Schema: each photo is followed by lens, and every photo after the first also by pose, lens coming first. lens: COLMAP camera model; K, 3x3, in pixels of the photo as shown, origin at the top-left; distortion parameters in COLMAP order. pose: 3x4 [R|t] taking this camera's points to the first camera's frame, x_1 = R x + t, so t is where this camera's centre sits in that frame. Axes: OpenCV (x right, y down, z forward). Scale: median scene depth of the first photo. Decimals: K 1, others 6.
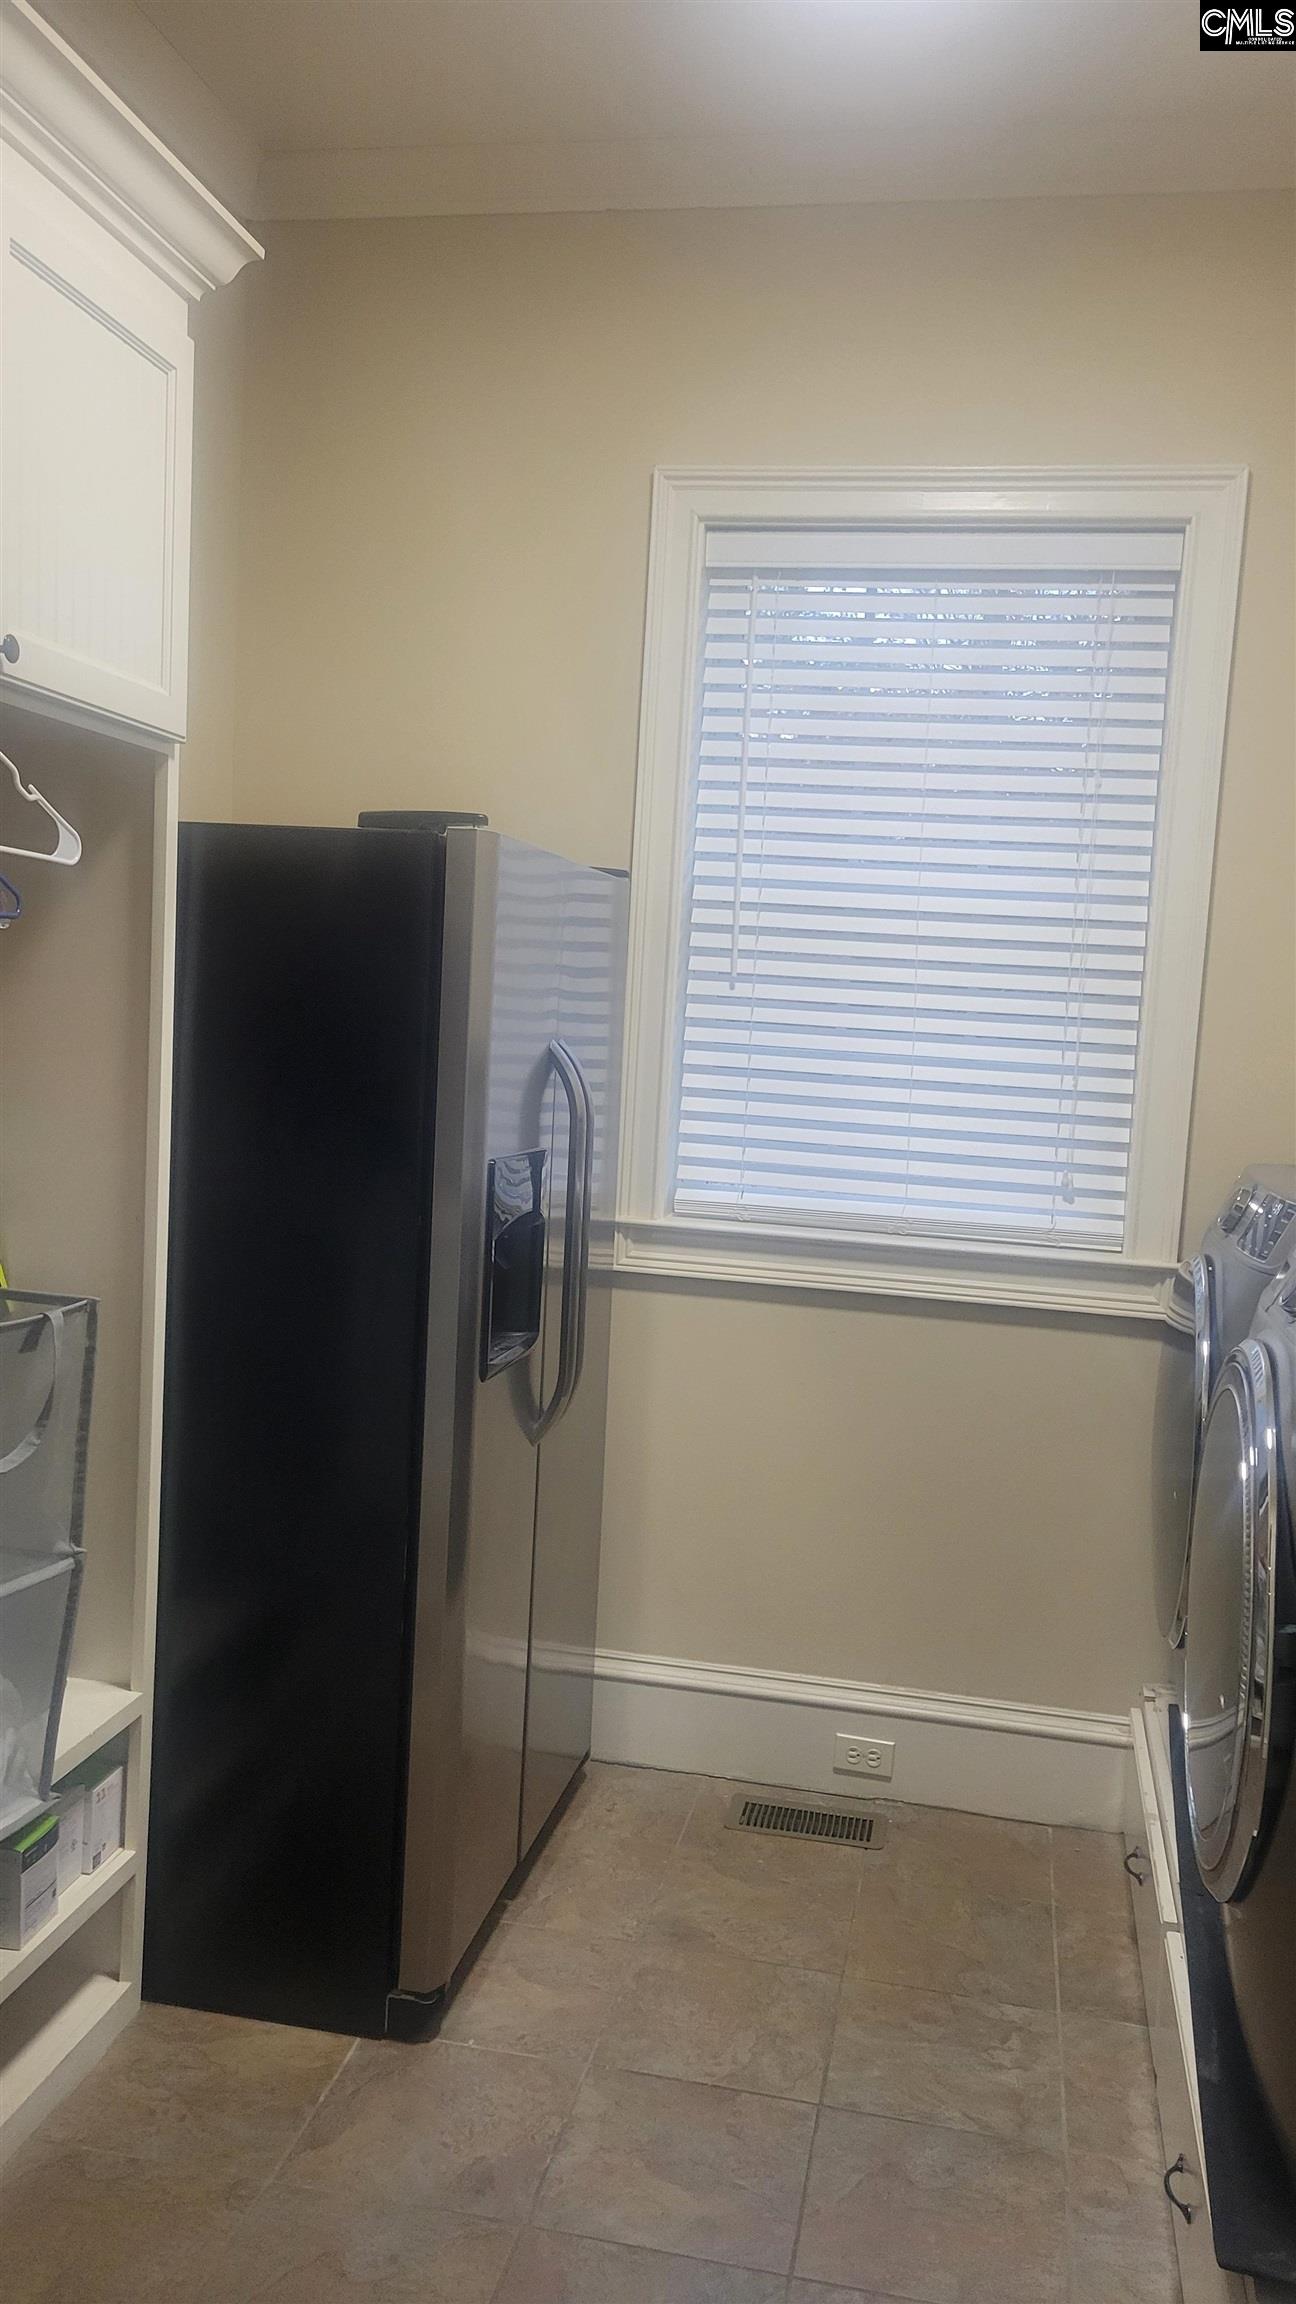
lens RADIAL K [[1768.7, 0, 654.2], [0, 1768.7, 1164.3], [0, 0, 1]] dist [0.068141, -0.021167]
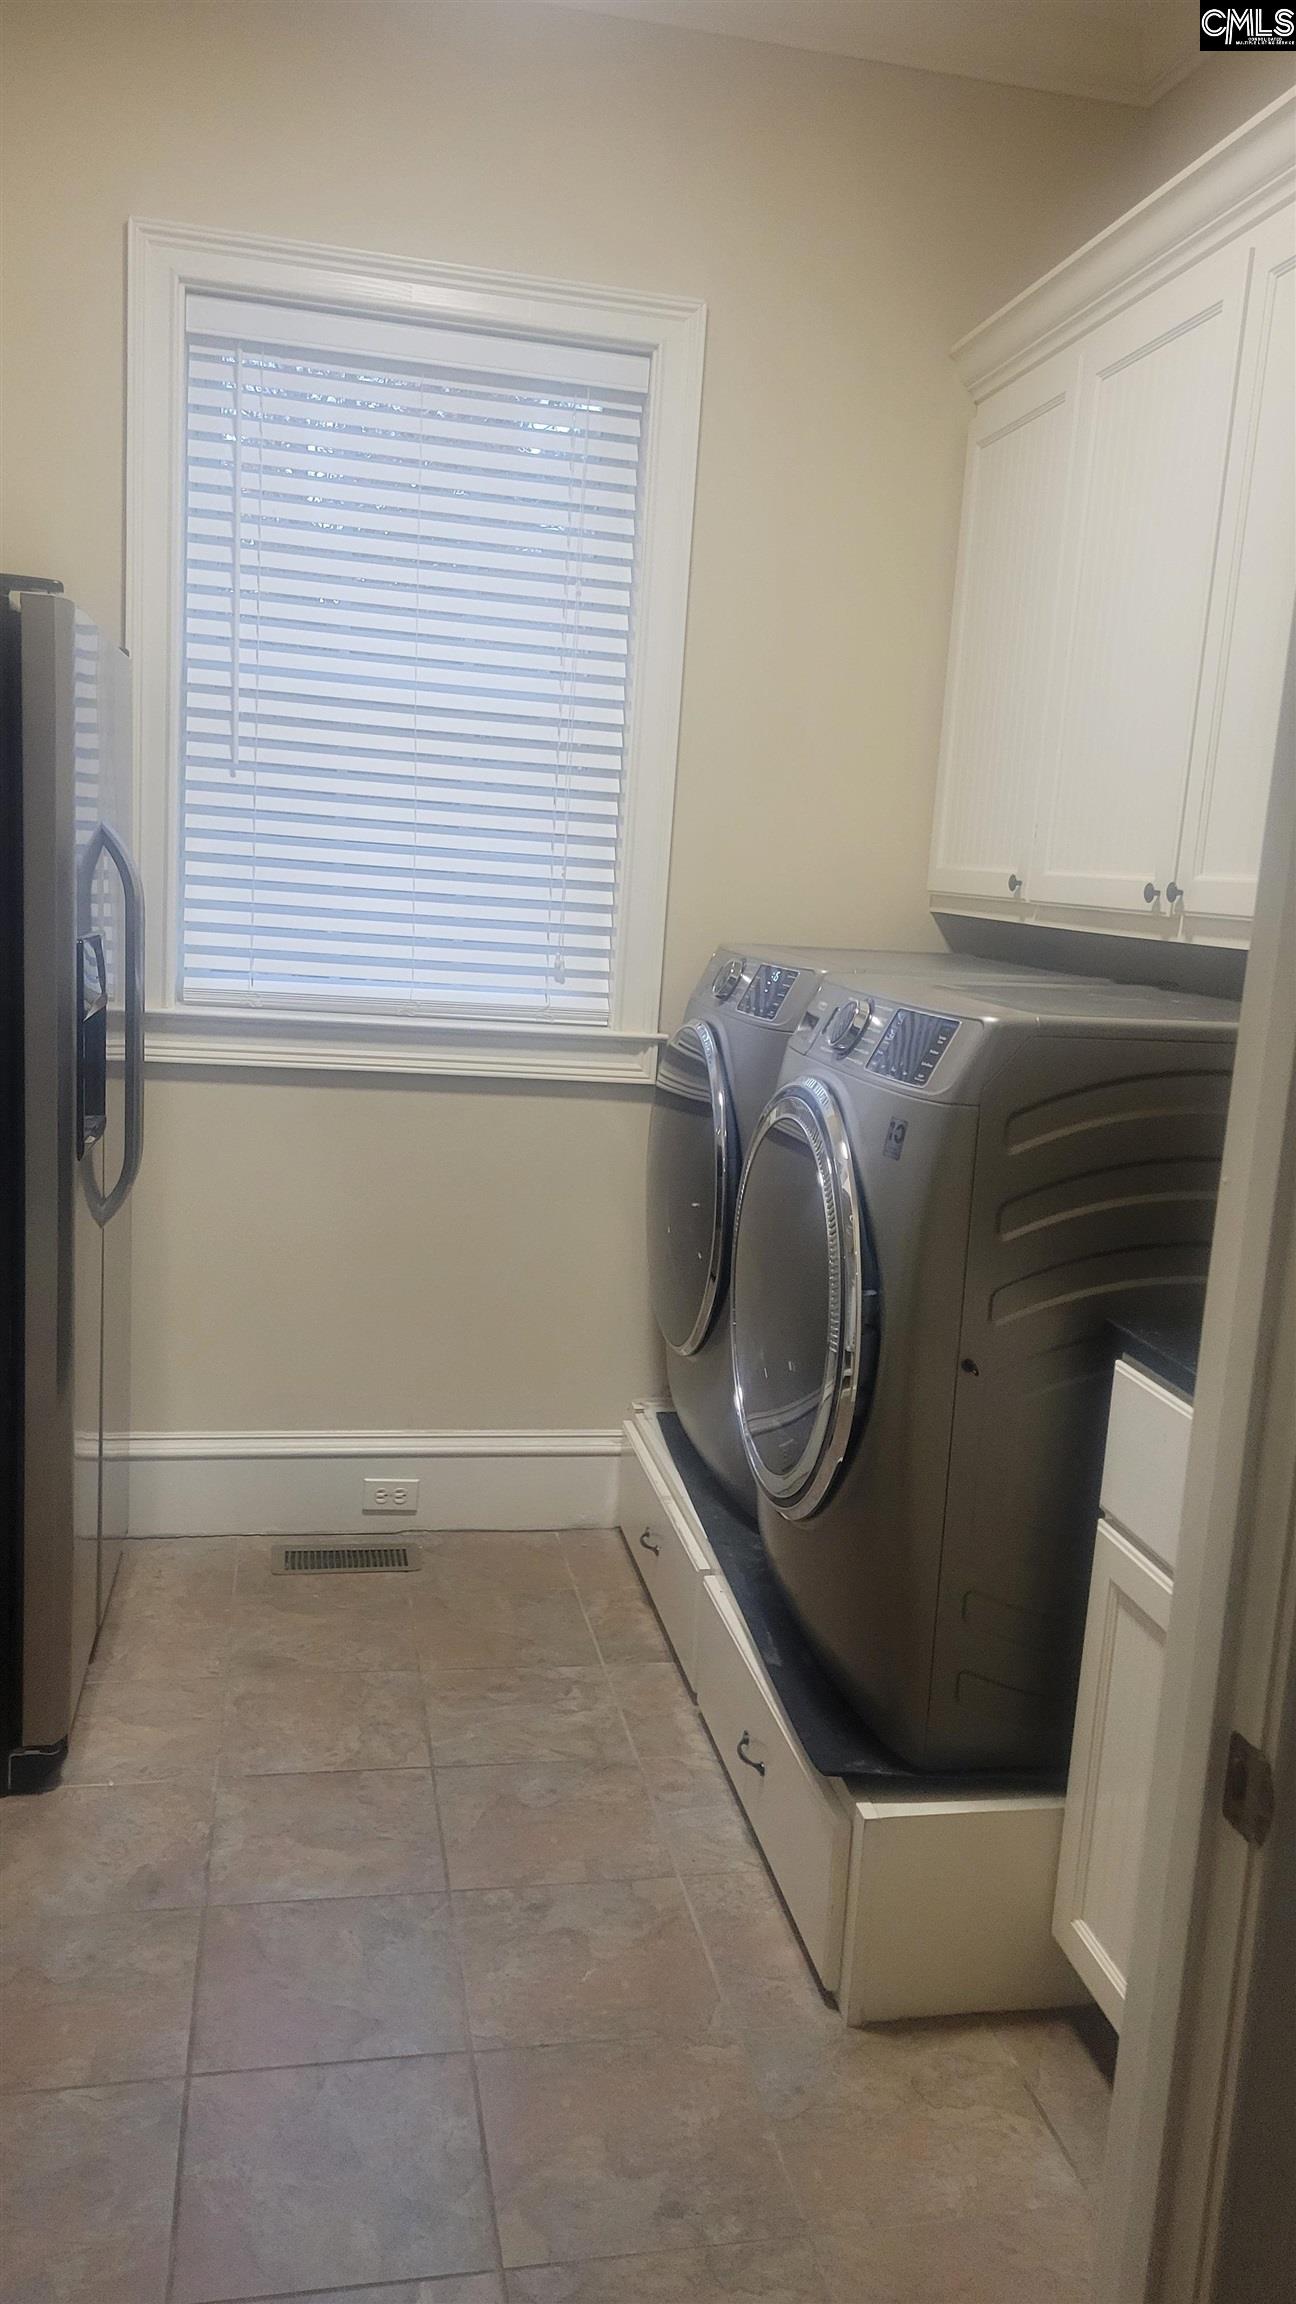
lens RADIAL K [[1768.7, 0, 655.5], [0, 1768.7, 1162.2], [0, 0, 1]] dist [0.068141, -0.021167]
pose [[0.926022, -0.058199, 0.372955, -0.131714], [0.019088, 0.993998, 0.107719, 0.015404], [-0.376985, -0.092631, 0.921575, -0.047023]]
